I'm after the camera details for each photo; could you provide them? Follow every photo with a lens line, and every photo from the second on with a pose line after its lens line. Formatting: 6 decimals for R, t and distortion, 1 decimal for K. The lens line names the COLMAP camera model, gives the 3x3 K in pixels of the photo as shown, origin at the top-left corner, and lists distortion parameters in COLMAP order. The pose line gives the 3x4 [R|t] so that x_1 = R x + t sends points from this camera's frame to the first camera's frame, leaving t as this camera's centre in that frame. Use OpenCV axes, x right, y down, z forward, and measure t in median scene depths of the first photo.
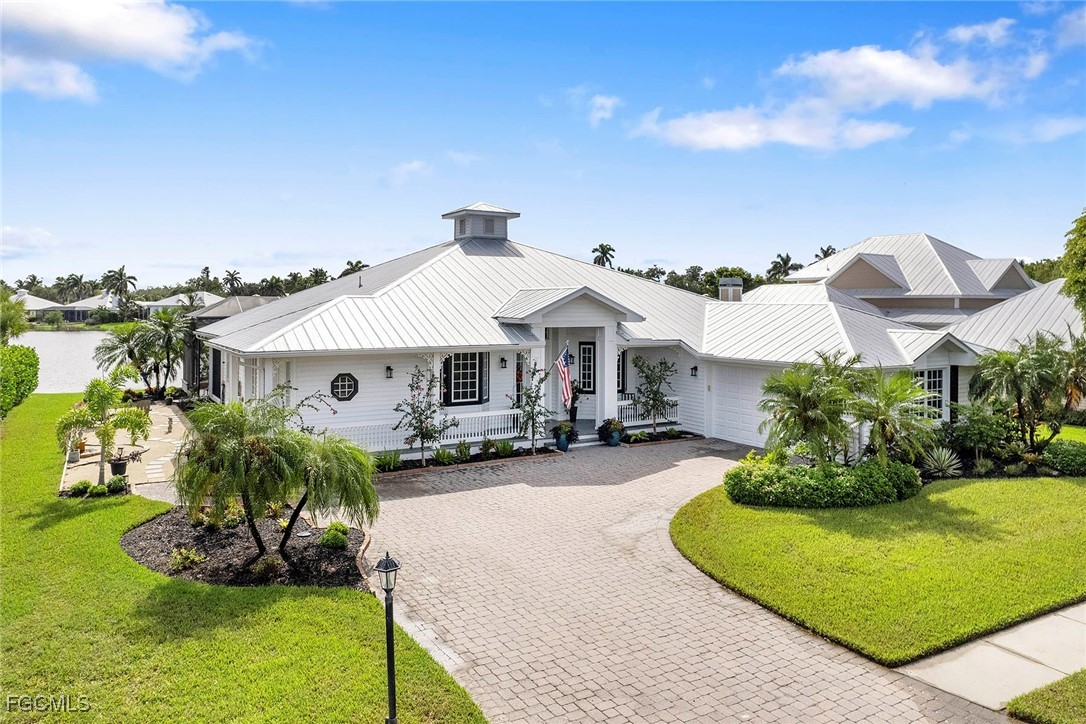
lens RADIAL K [[692.5, 0, 513.3], [0, 692.5, 364.9], [0, 0, 1]] dist [-0.032660, 0.000939]
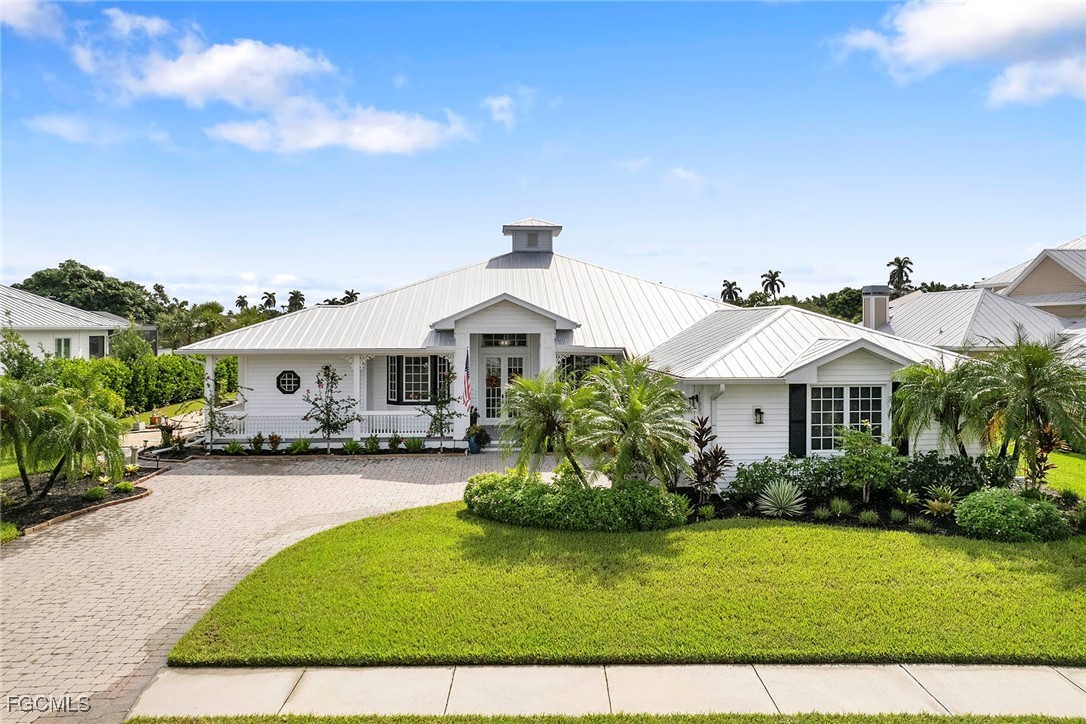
lens RADIAL K [[664.9, 0, 543.0], [0, 664.9, 362.0], [0, 0, 1]] dist [-0.062816, 0.050373]
pose [[0.910098, 0.020982, -0.413861, 0.593179], [-0.033527, 0.999171, -0.023071, 0.008850], [0.413034, 0.034873, 0.910048, 0.155305]]
